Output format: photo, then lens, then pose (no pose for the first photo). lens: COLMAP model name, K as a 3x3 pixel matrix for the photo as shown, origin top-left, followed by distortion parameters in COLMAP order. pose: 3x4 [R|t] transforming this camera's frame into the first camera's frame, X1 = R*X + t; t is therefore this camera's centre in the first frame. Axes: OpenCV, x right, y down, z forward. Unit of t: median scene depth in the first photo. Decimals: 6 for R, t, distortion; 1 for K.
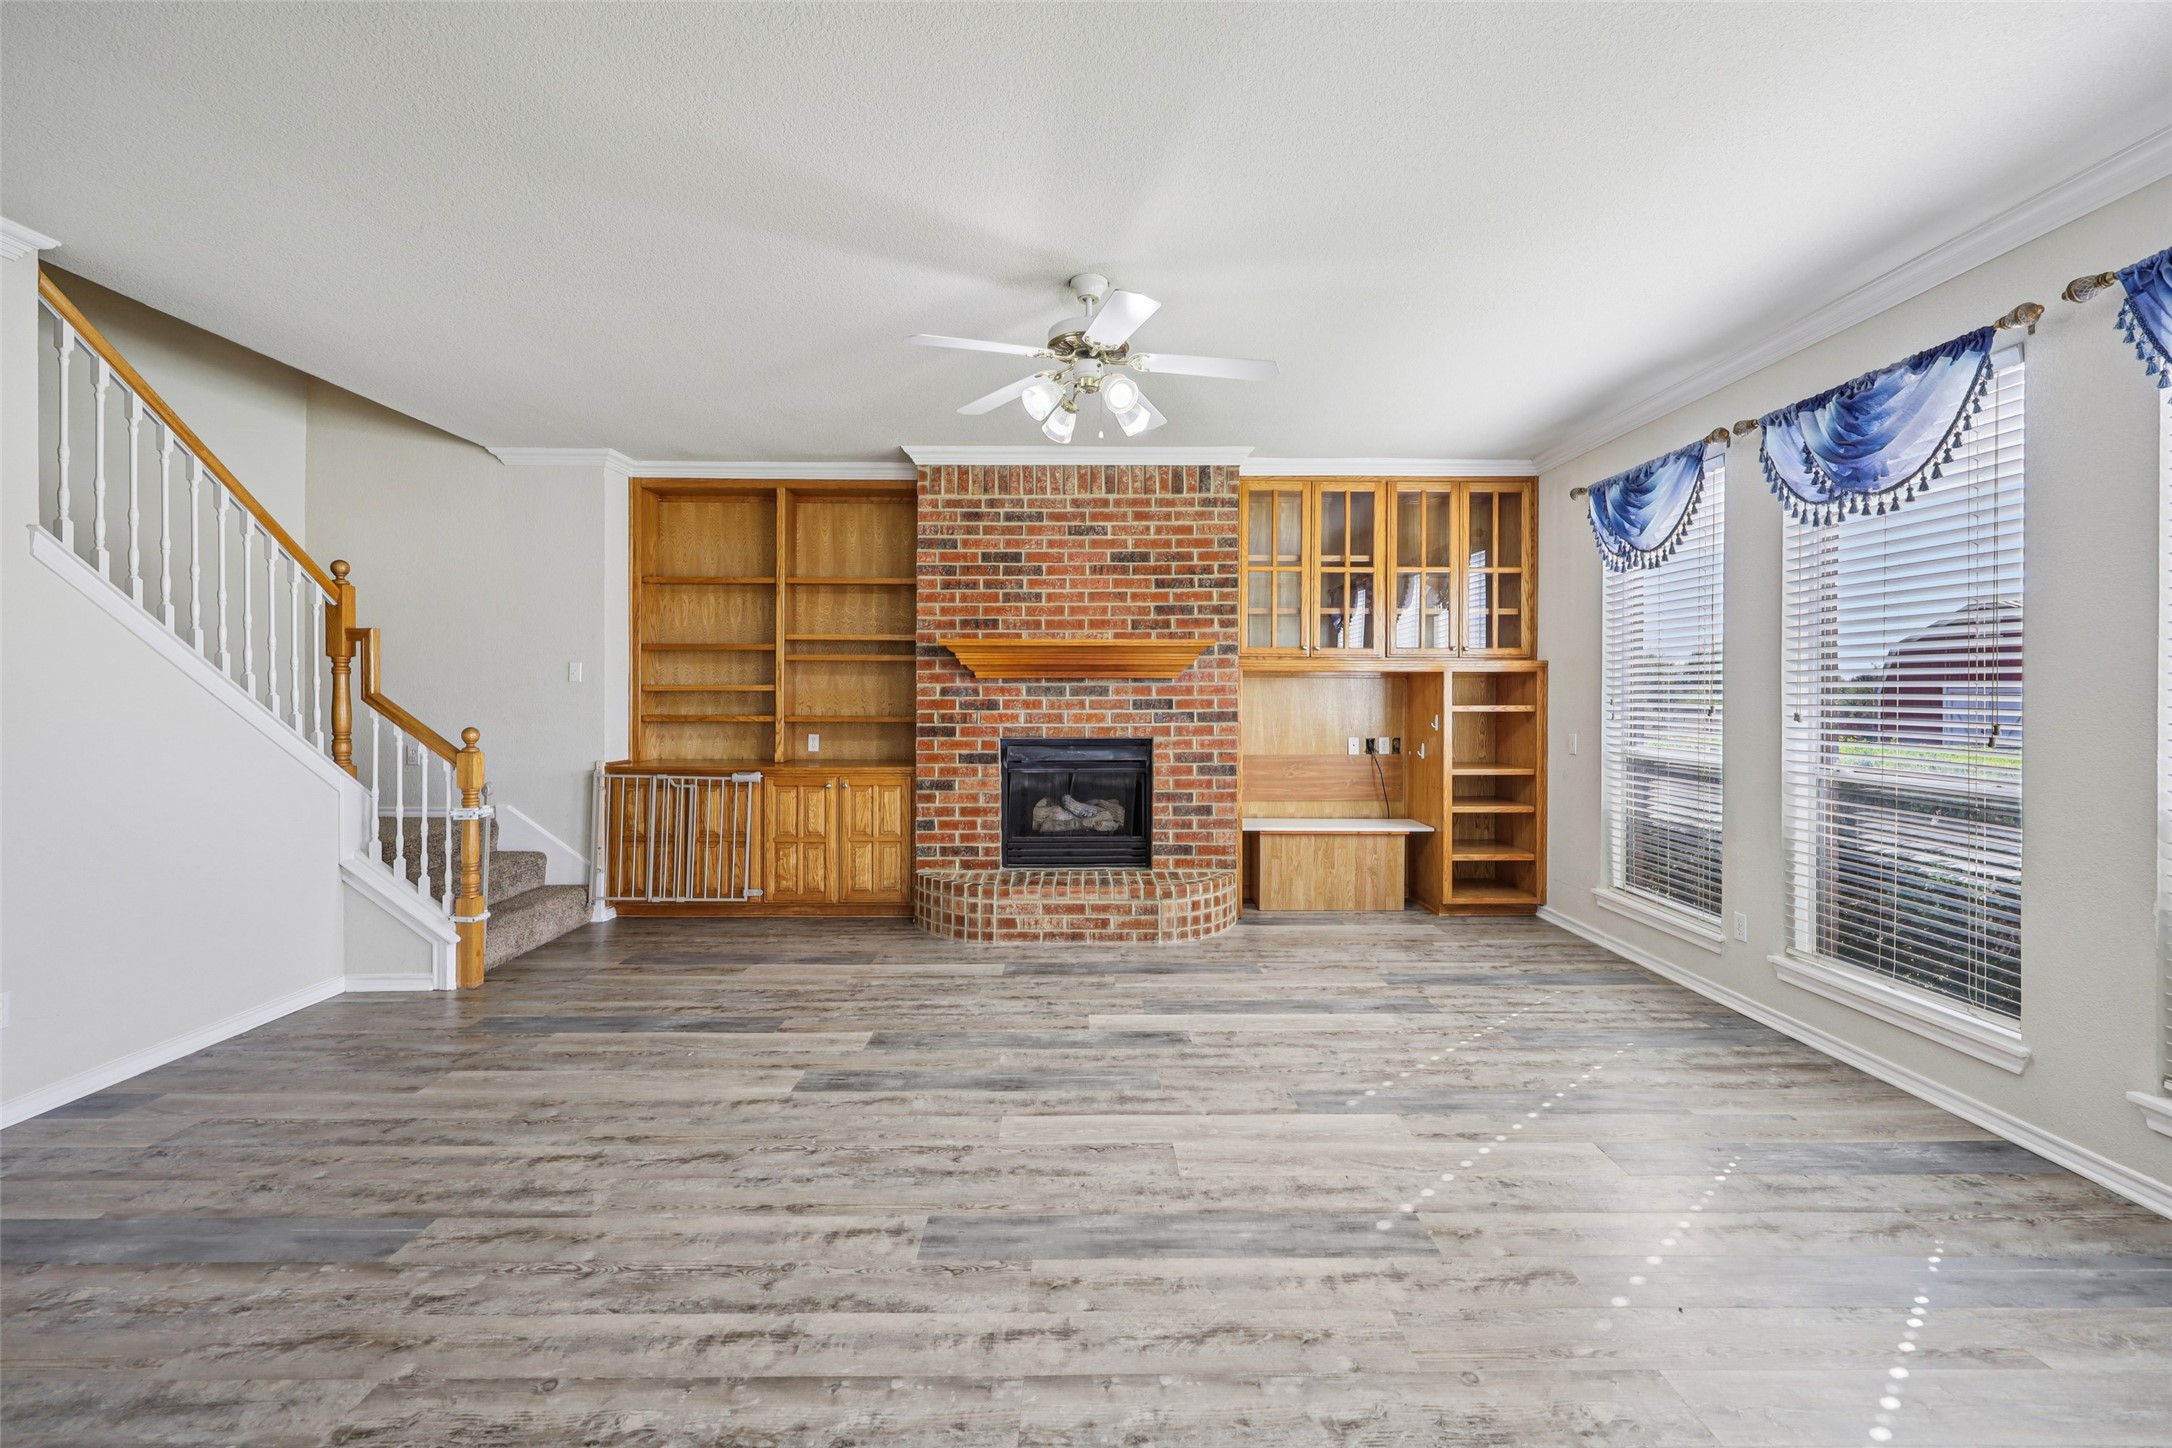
lens RADIAL K [[879.3, 0, 1085.9], [0, 879.3, 701.1], [0, 0, 1]] dist [0.000822, 0.000137]
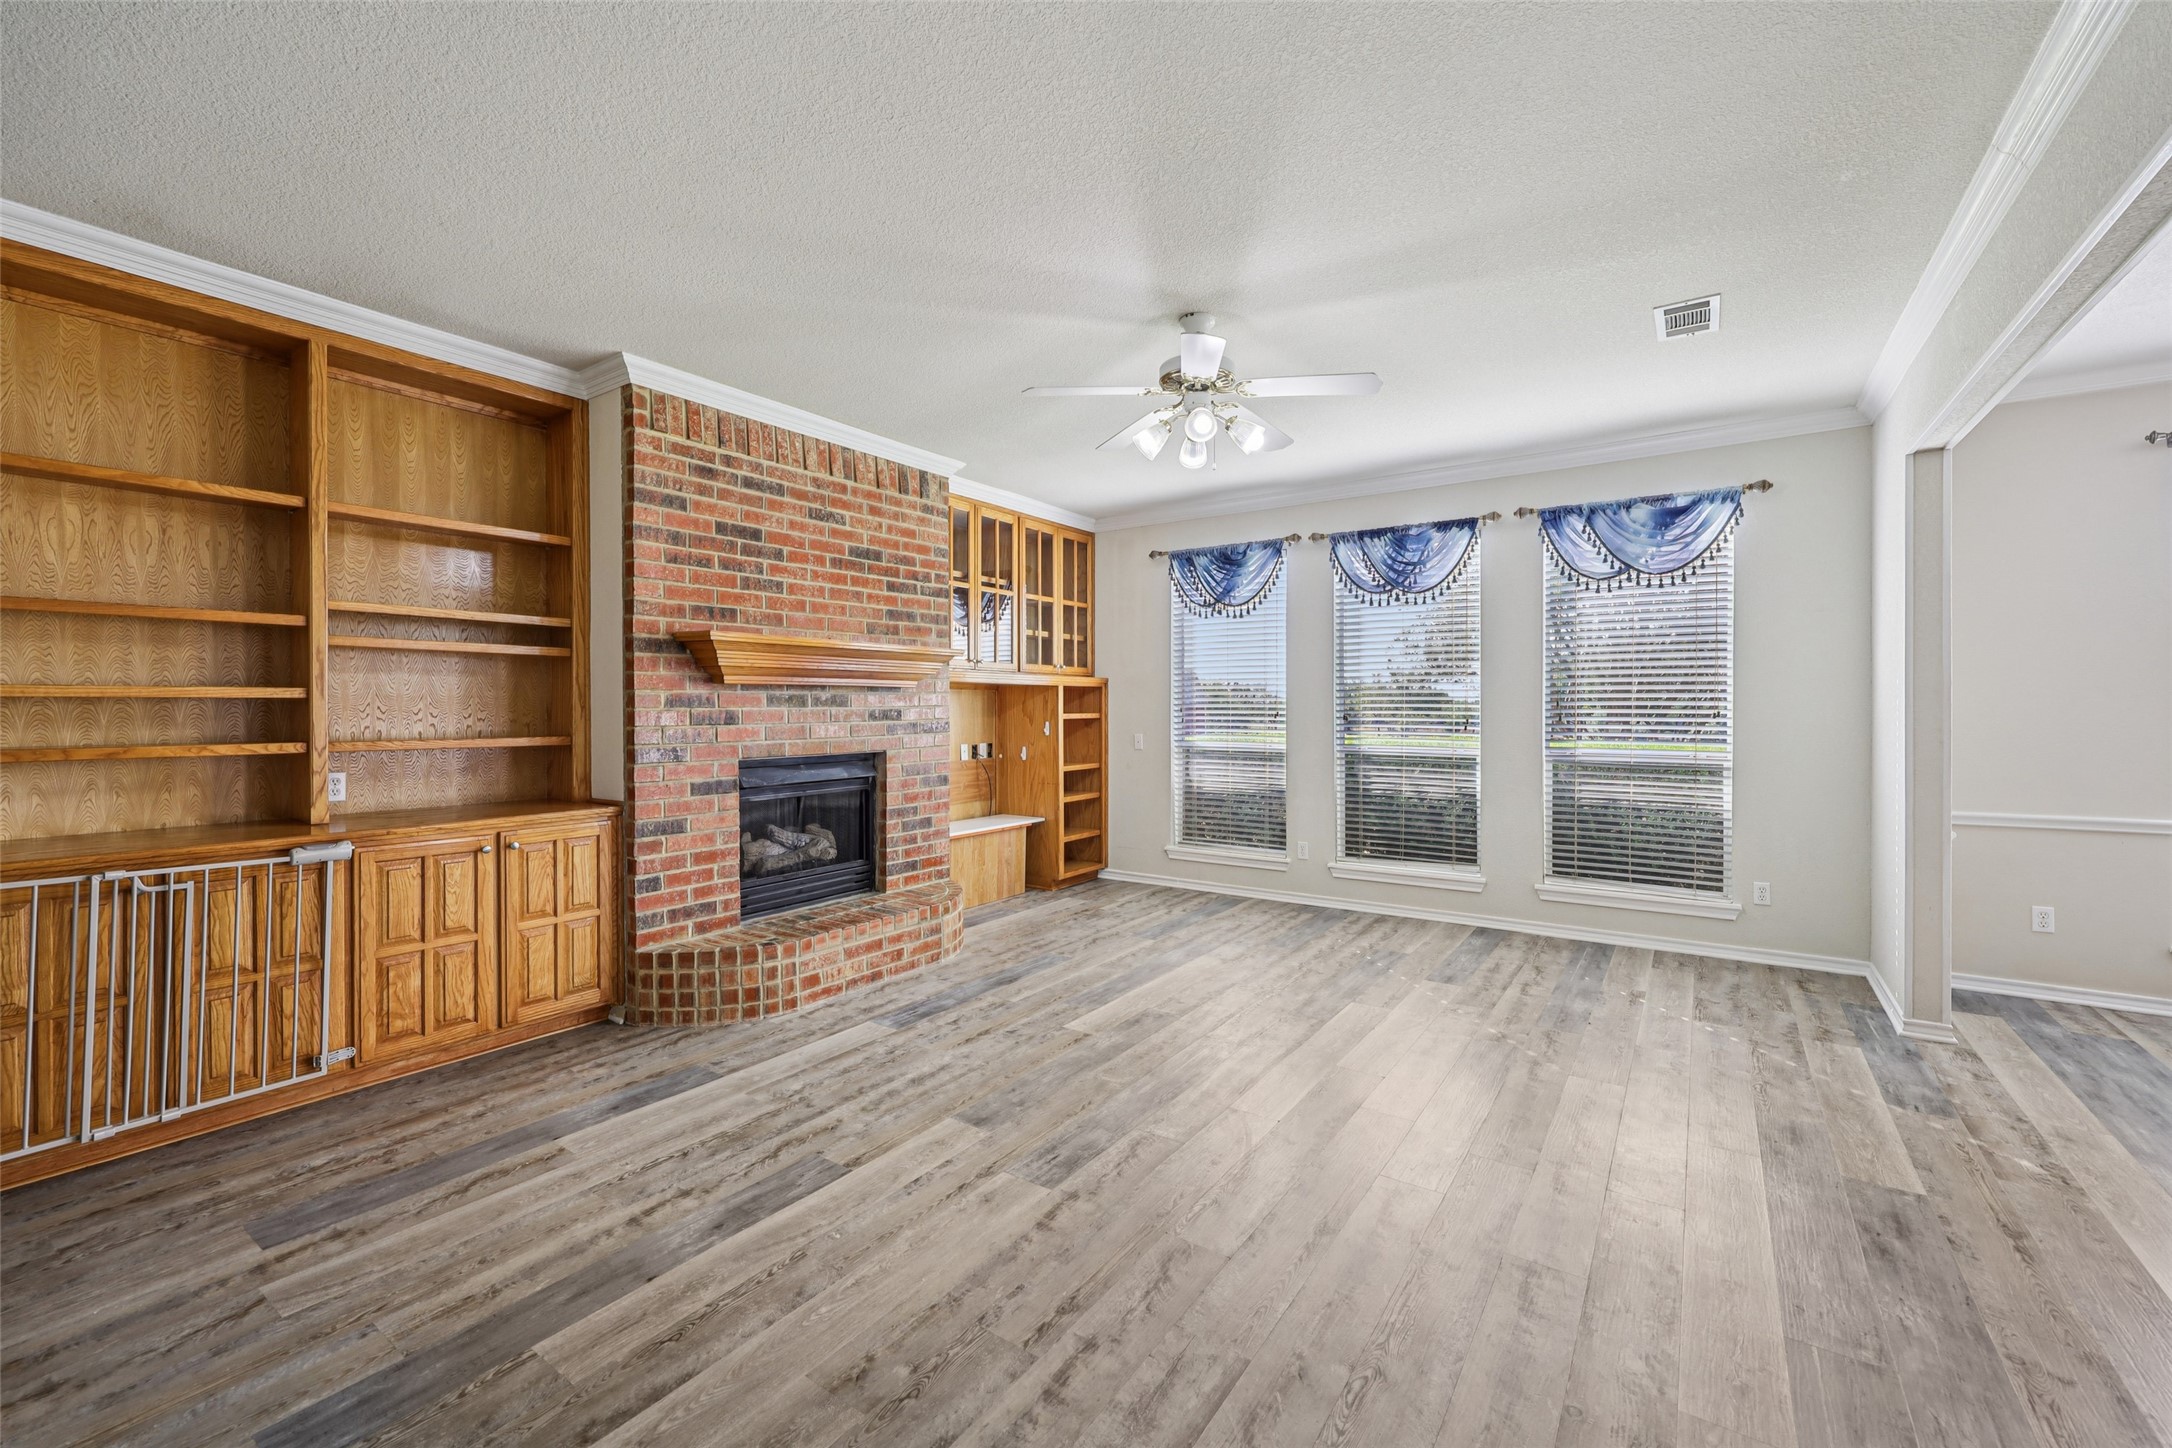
lens RADIAL K [[879.3, 0, 1081.3], [0, 879.3, 712.5], [0, 0, 1]] dist [0.000822, 0.000137]
pose [[0.584848, -0.007952, 0.811104, -0.560946], [0.007930, 0.999960, 0.004085, -0.001082], [-0.811104, 0.004042, 0.584888, 0.285786]]
